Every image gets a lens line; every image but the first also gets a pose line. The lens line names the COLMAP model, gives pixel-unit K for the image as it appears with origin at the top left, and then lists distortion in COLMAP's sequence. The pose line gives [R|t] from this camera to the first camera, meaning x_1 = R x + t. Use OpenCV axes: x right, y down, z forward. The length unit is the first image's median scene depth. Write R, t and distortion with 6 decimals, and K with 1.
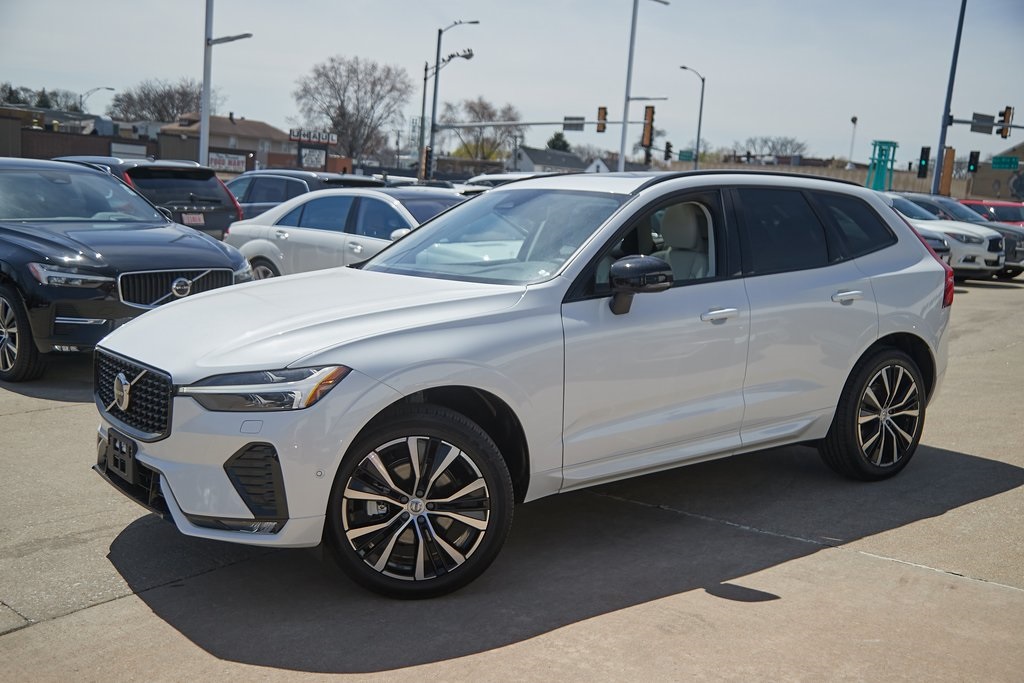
lens RADIAL K [[1039.9, 0, 471.6], [0, 1039.9, 344.2], [0, 0, 1]] dist [0.010853, 0.039715]
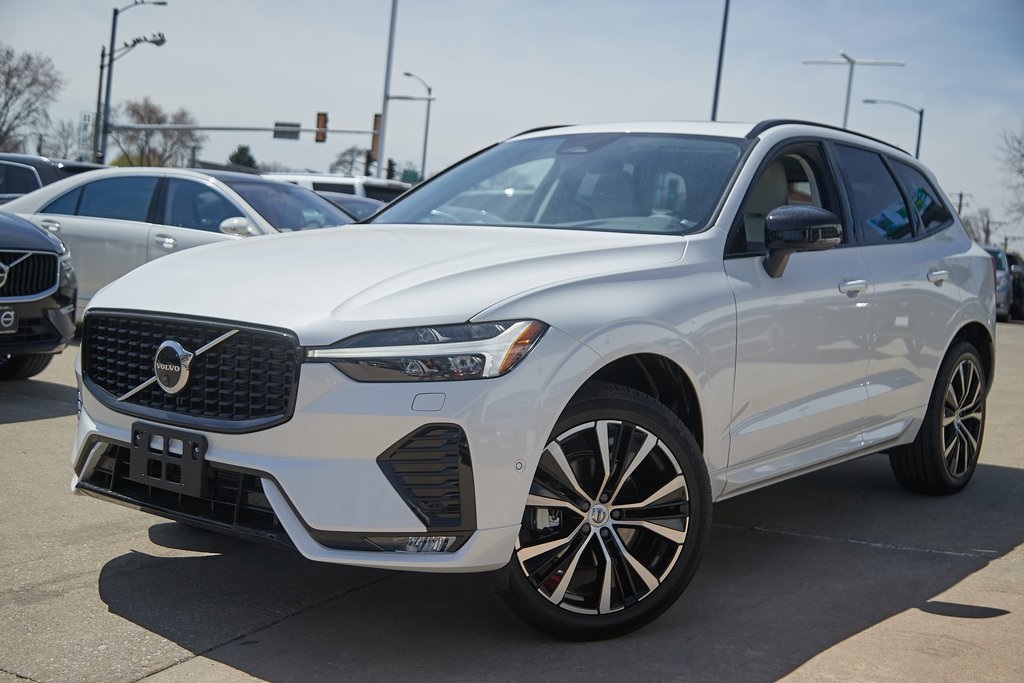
lens RADIAL K [[1256.3, 0, 512.0], [0, 1256.3, 341.5], [0, 0, 1]] dist [-0.042322, -0.007648]
pose [[0.965943, 0.004927, 0.258709, -0.320716], [0.005583, 0.999189, -0.039874, 0.061430], [-0.258696, 0.039960, 0.965132, 0.128350]]
